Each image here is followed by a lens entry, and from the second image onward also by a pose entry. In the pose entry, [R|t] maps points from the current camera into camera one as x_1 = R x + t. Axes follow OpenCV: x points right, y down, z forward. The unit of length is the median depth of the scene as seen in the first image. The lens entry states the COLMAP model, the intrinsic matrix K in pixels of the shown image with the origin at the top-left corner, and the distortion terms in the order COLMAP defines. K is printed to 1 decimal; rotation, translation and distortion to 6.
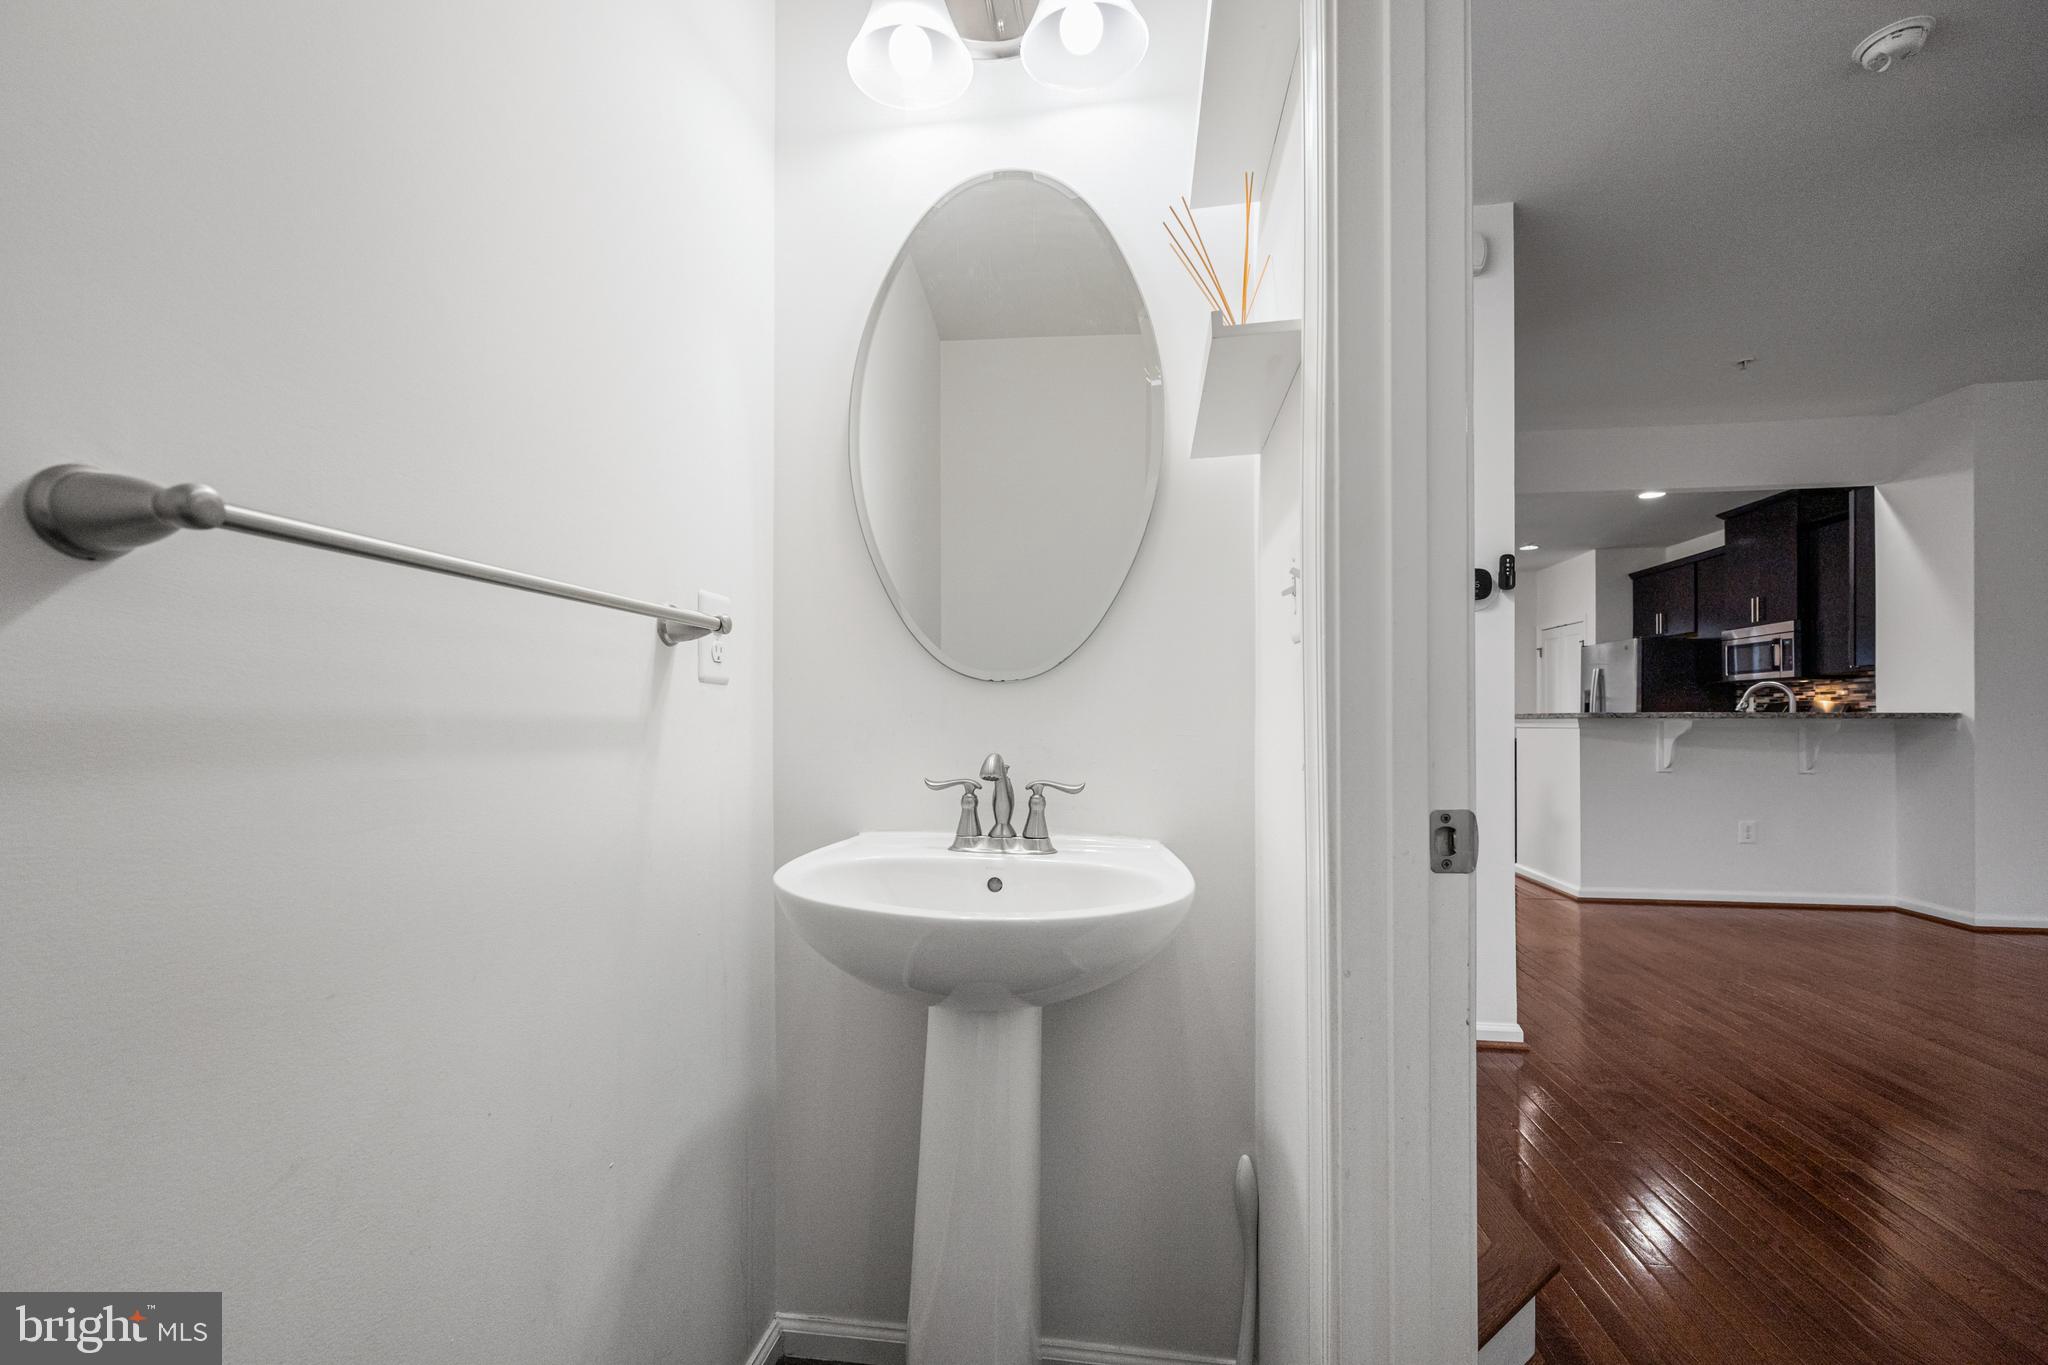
lens RADIAL K [[813.7, 0, 1025.5], [0, 813.7, 697.8], [0, 0, 1]] dist [0.000420, -0.000005]
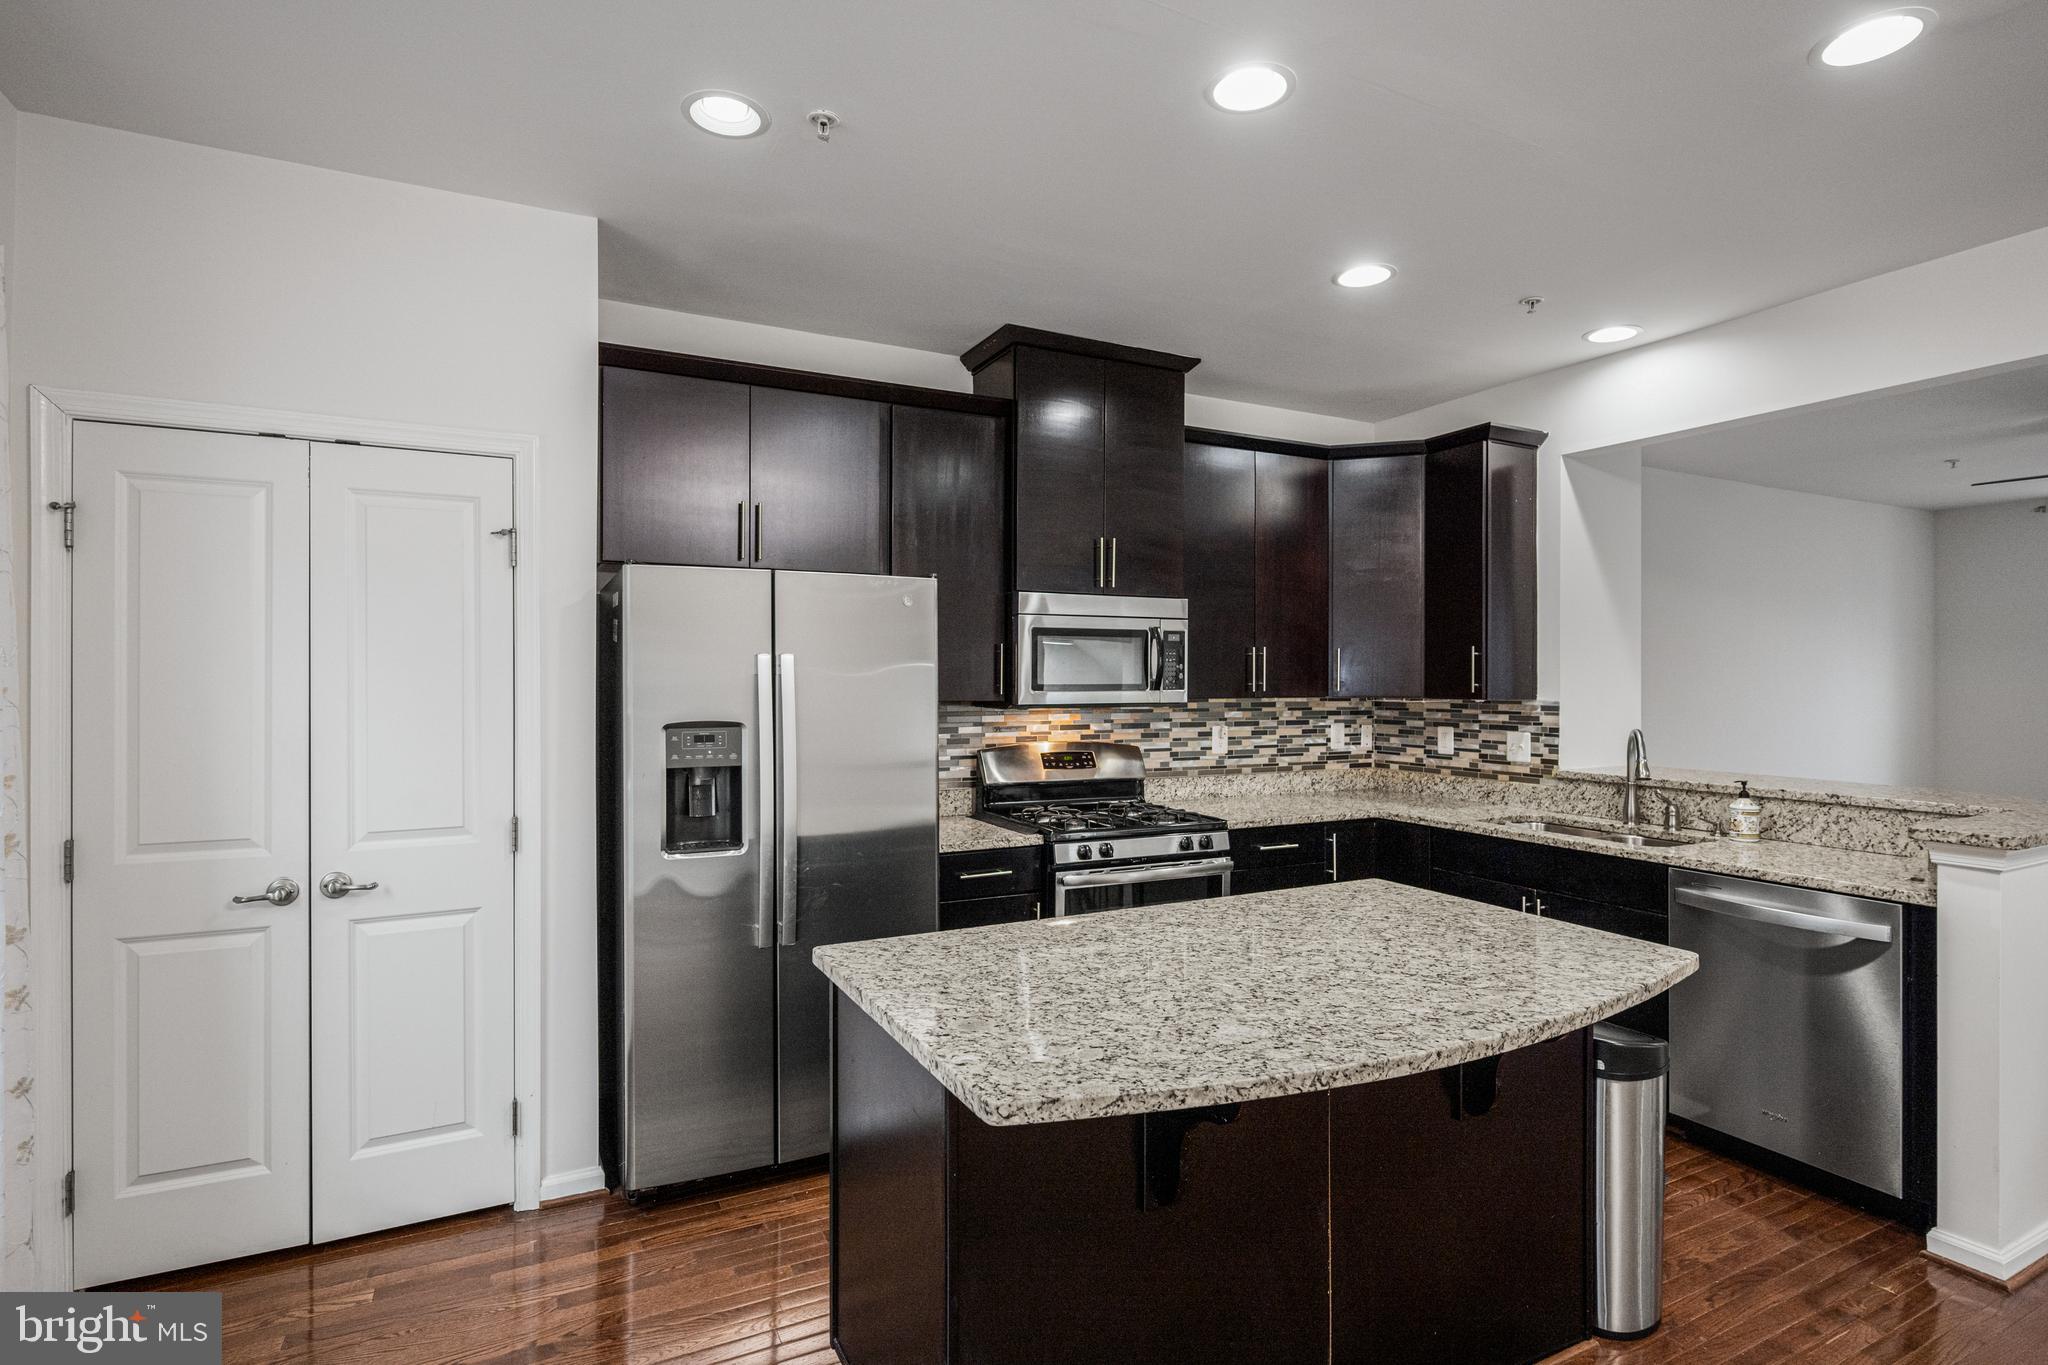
lens RADIAL K [[1016.7, 0, 1027.3], [0, 1016.7, 679.4], [0, 0, 1]] dist [-0.000265, -0.001788]
pose [[-0.584161, 0.004687, 0.811624, 0.439137], [-0.017028, 0.999692, -0.018028, -0.026119], [-0.811459, -0.024351, -0.583902, 1.444583]]
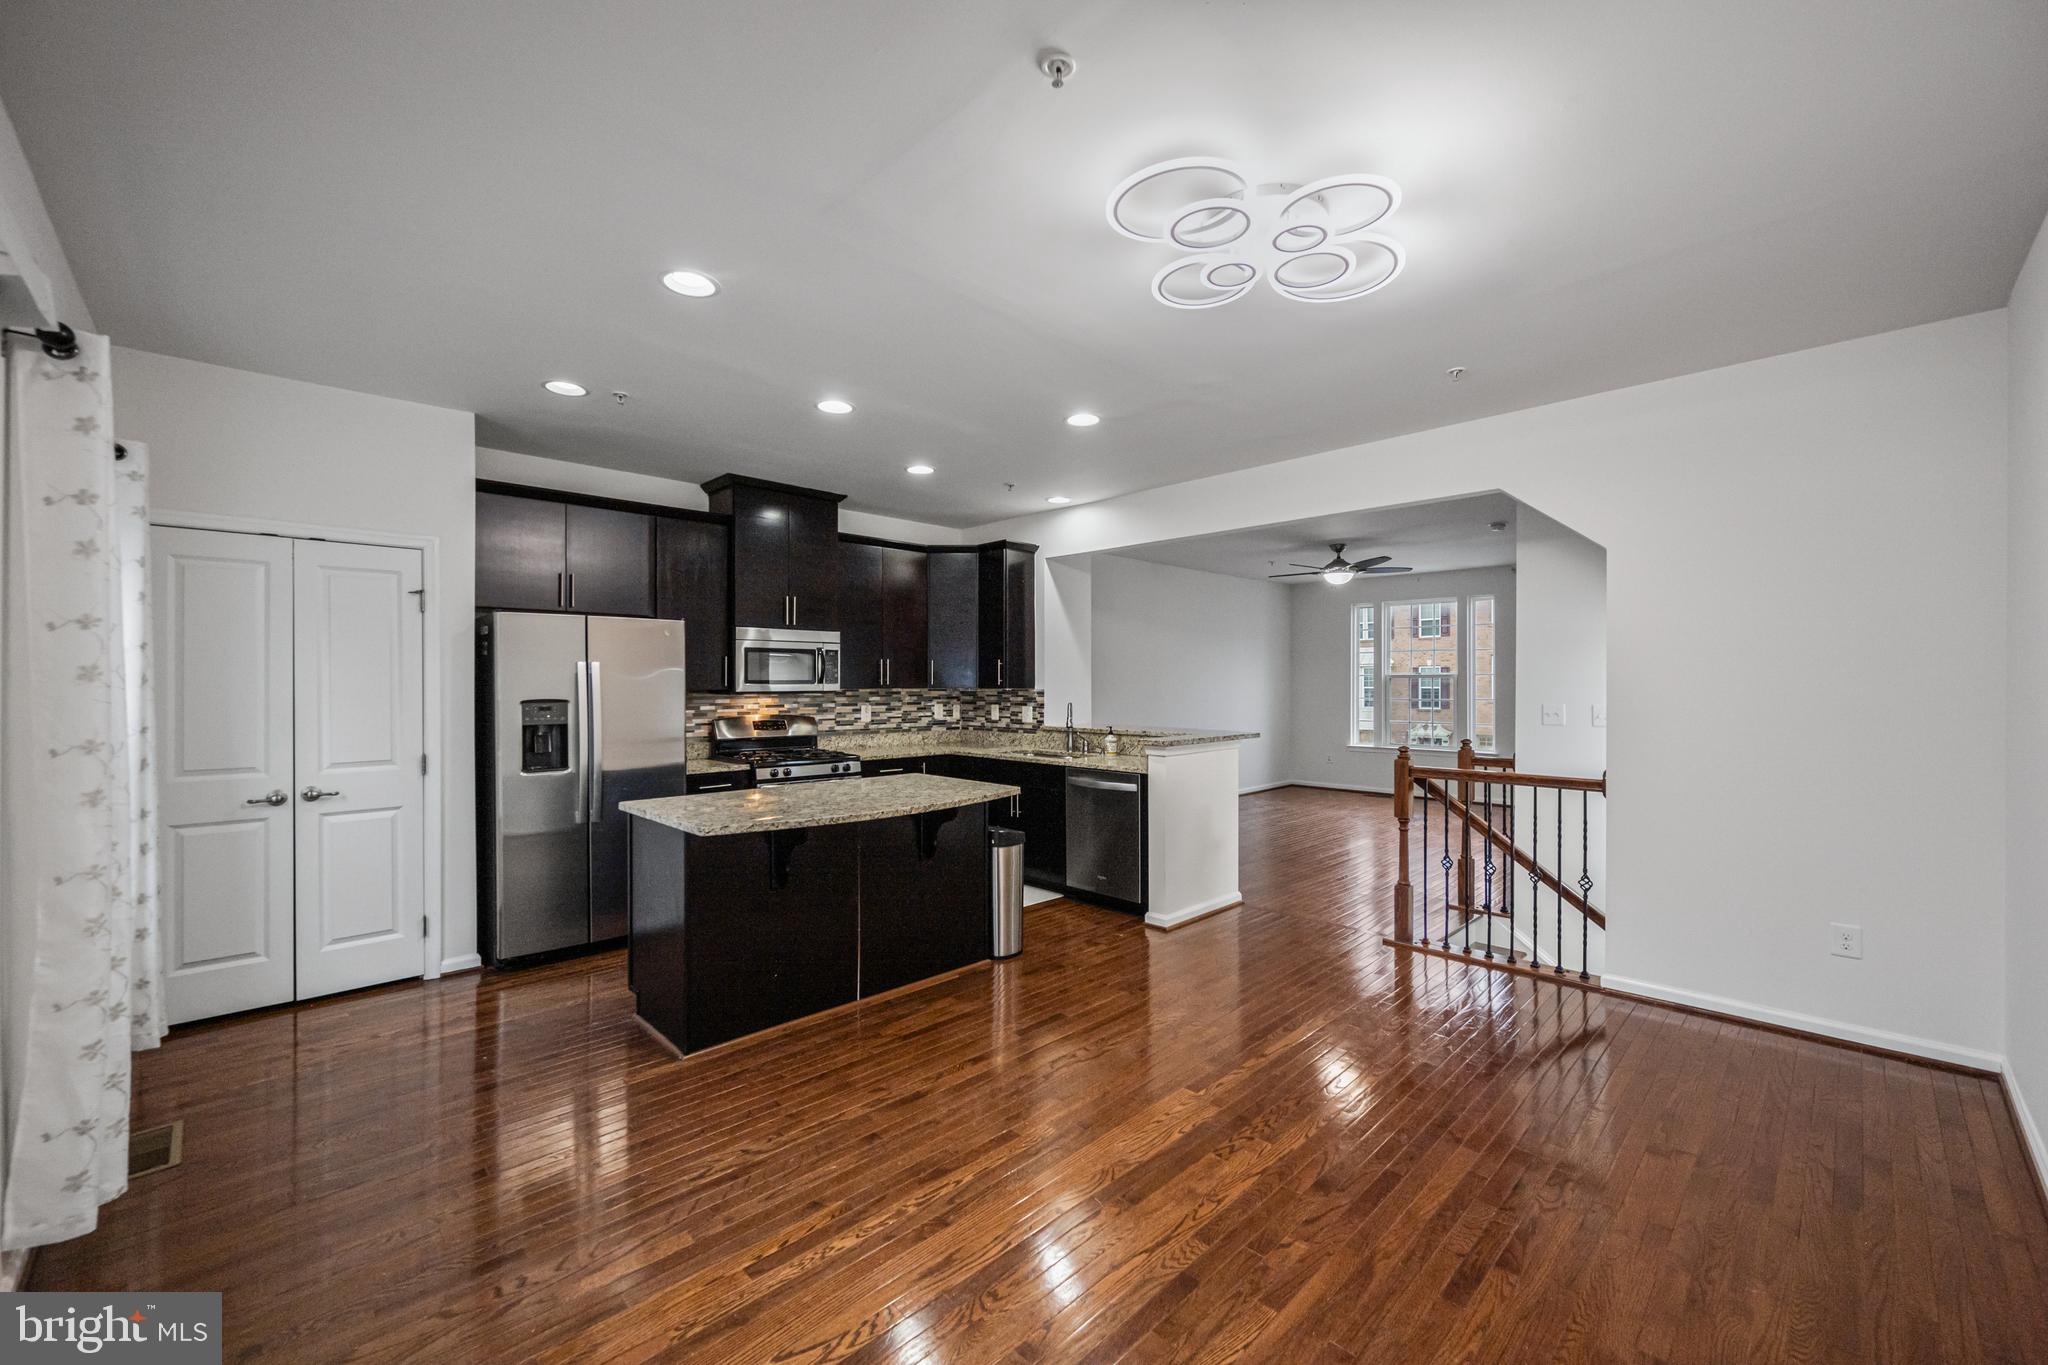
lens RADIAL K [[813.7, 0, 1026.2], [0, 813.7, 683.5], [0, 0, 1]] dist [0.000420, -0.000005]
pose [[-0.797339, 0.006065, 0.603502, 0.182709], [-0.008565, 0.999735, -0.021363, -0.014982], [-0.603472, -0.022203, -0.797075, 1.587430]]
